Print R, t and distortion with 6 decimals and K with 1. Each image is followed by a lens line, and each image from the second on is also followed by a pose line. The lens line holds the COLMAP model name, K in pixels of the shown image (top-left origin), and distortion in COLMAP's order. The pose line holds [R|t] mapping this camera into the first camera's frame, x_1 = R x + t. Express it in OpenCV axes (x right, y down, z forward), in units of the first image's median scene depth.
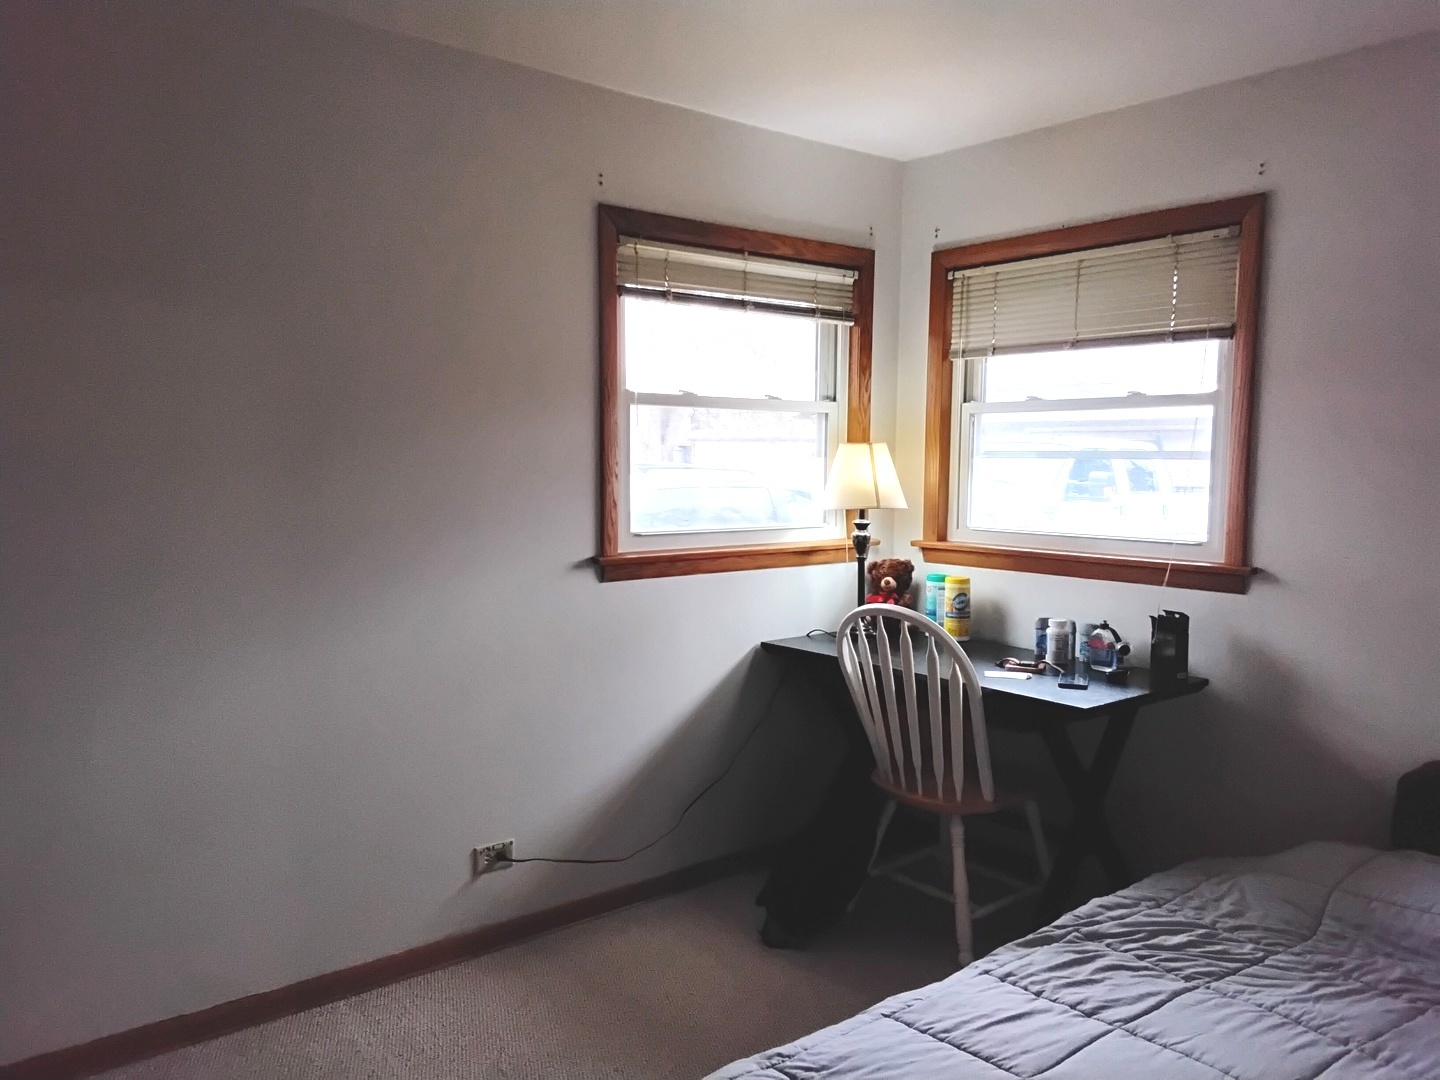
lens RADIAL K [[1127.0, 0, 728.8], [0, 1127.0, 541.6], [0, 0, 1]] dist [0.121158, -0.153728]
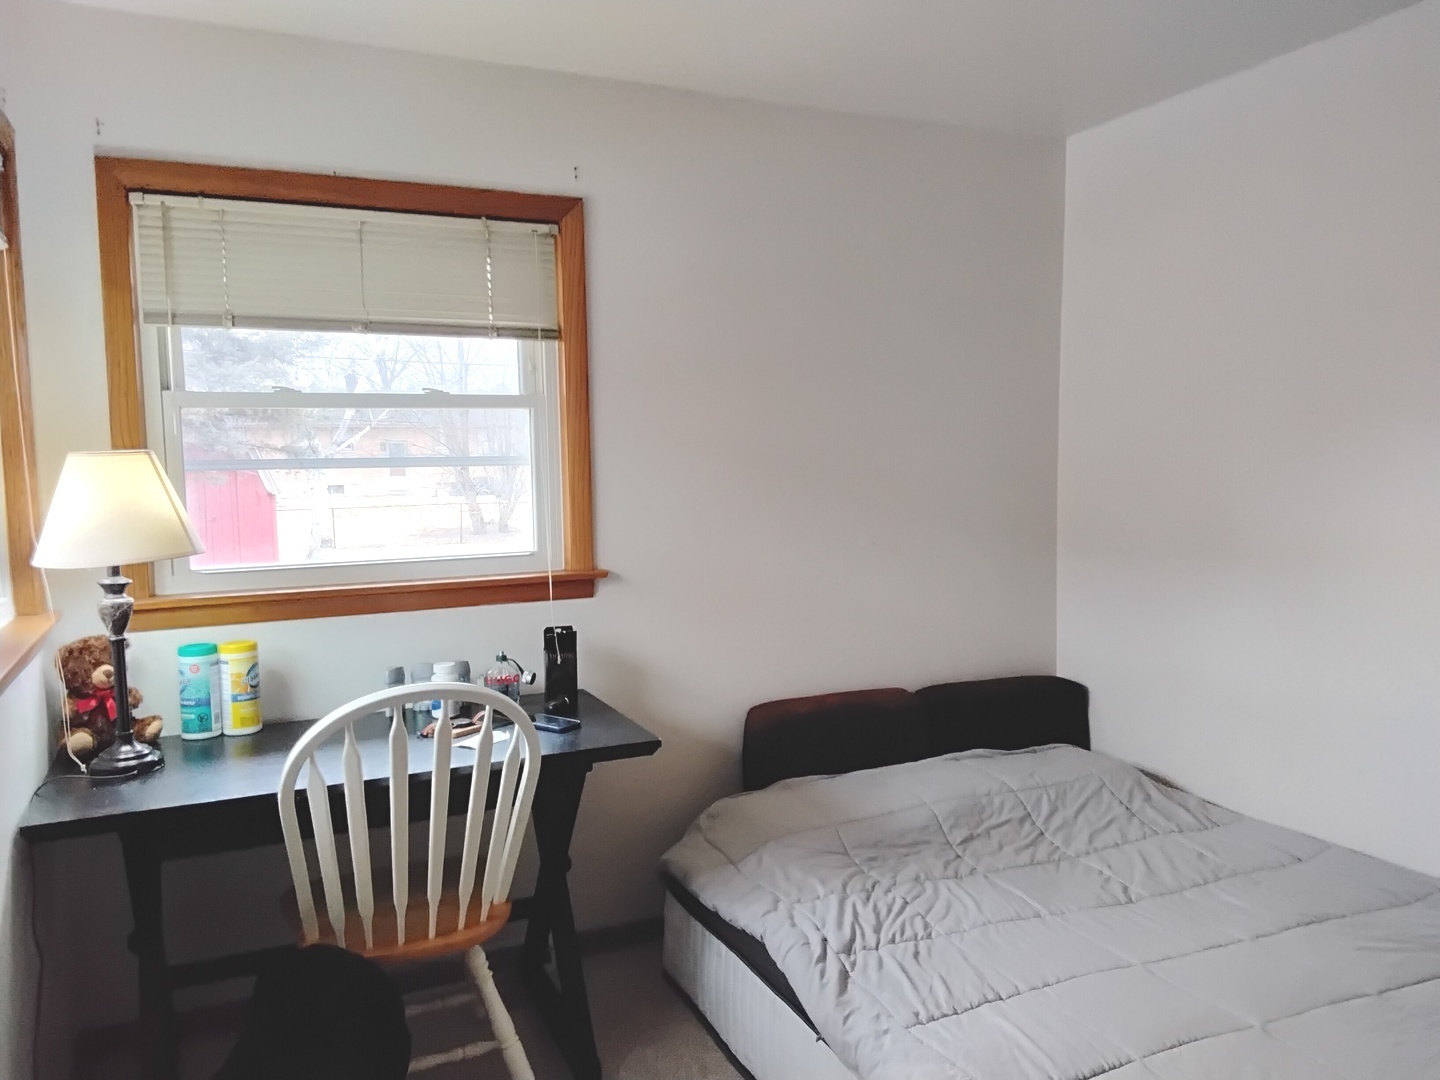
lens RADIAL K [[1127.0, 0, 728.8], [0, 1127.0, 541.6], [0, 0, 1]] dist [0.121158, -0.153728]
pose [[0.258350, -0.093635, 0.961503, -0.446089], [0.091699, 0.993175, 0.072080, -0.060506], [-0.961689, 0.069547, 0.265173, 0.587073]]
